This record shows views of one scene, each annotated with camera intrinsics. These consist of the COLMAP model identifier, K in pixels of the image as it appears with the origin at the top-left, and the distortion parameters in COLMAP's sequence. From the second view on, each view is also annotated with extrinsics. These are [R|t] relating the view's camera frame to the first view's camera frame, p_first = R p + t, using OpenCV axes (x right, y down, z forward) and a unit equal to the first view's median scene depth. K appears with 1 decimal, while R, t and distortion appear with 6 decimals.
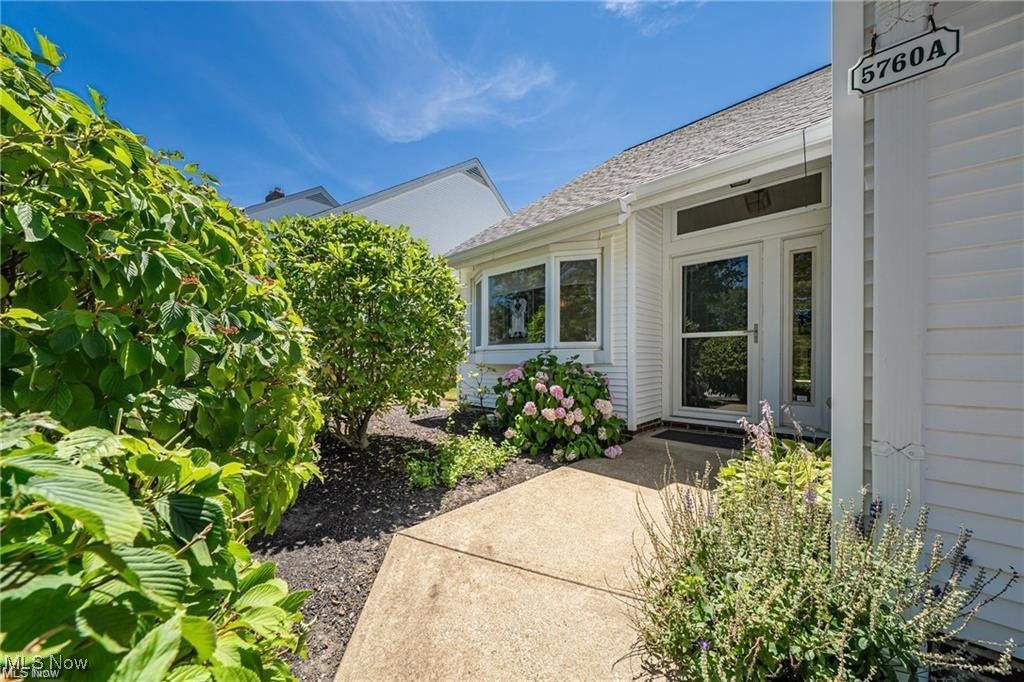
lens RADIAL K [[356.8, 0, 511.4], [0, 356.8, 344.4], [0, 0, 1]] dist [0.008579, -0.000363]
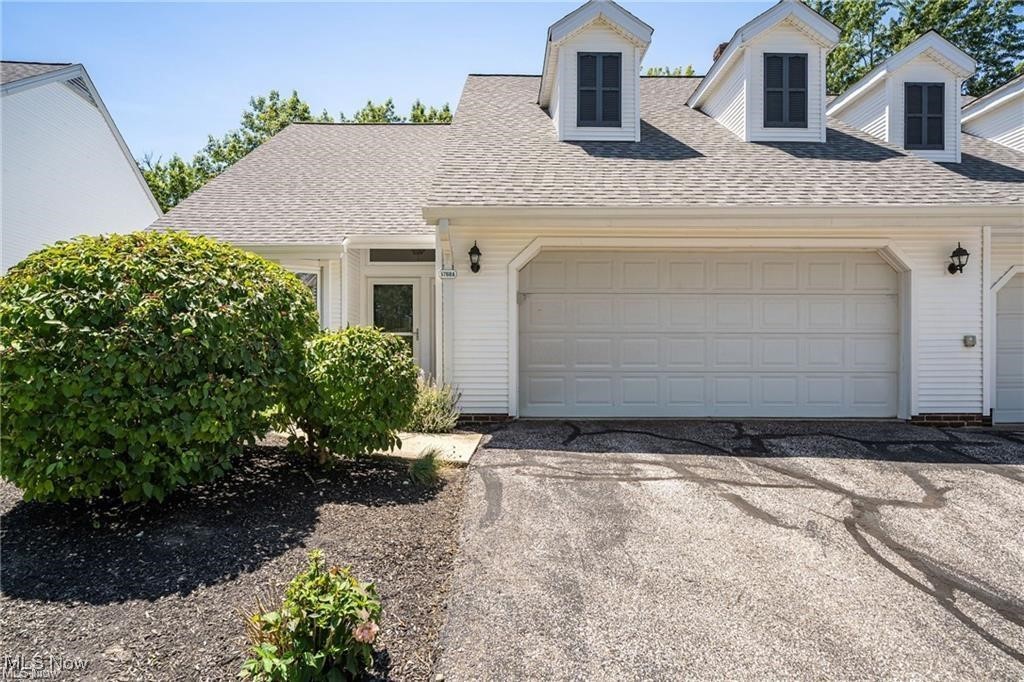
lens RADIAL K [[556.3, 0, 512.2], [0, 556.3, 345.6], [0, 0, 1]] dist [0.001173, 0.000691]
pose [[0.715794, 0.004712, 0.698296, -0.701201], [-0.017585, 0.999782, 0.011280, -0.013389], [-0.698090, -0.020354, 0.715720, -1.011688]]
